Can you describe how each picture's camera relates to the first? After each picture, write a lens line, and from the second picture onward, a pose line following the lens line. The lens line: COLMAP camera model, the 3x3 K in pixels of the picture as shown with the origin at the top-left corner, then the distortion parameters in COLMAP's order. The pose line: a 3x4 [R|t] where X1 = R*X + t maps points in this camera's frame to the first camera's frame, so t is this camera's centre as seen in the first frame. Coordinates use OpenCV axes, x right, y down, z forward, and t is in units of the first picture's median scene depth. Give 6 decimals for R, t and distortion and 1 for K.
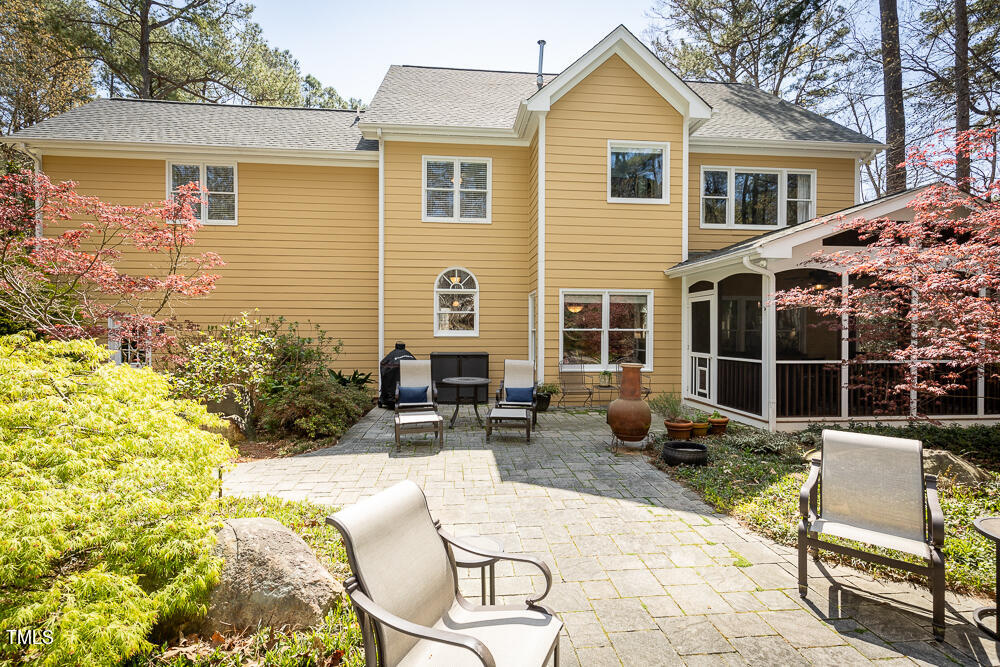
lens RADIAL K [[489.6, 0, 494.5], [0, 489.6, 332.5], [0, 0, 1]] dist [0.005808, -0.001185]
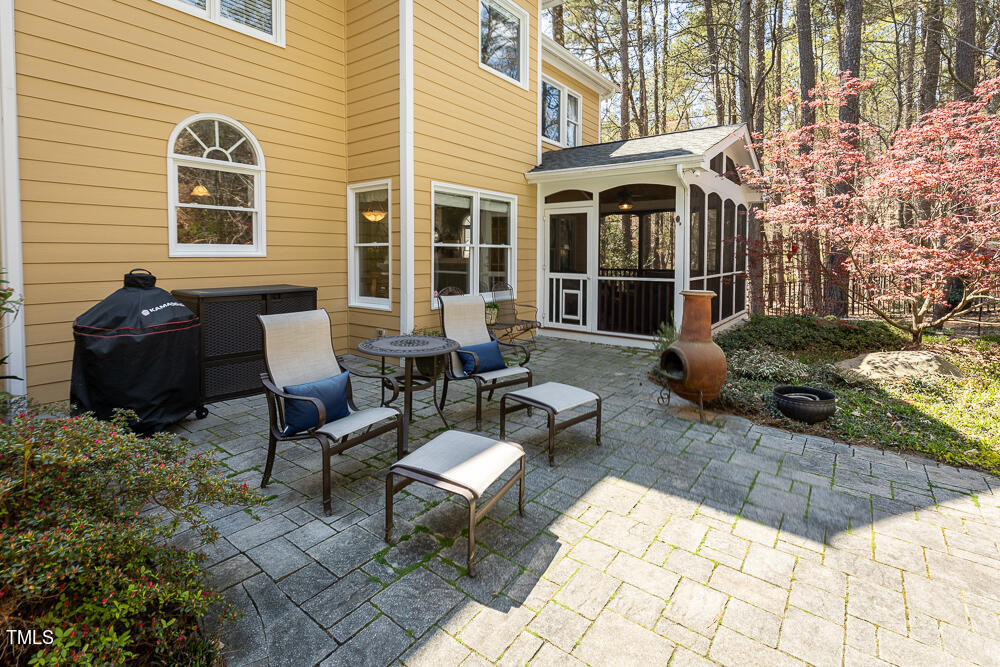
lens RADIAL K [[489.6, 0, 504.1], [0, 489.6, 277.0], [0, 0, 1]] dist [0.005808, -0.001185]
pose [[0.658648, -0.036431, 0.751569, -0.287701], [0.000664, 0.998855, 0.047836, 0.005830], [-0.752451, -0.031008, 0.657918, 0.489415]]
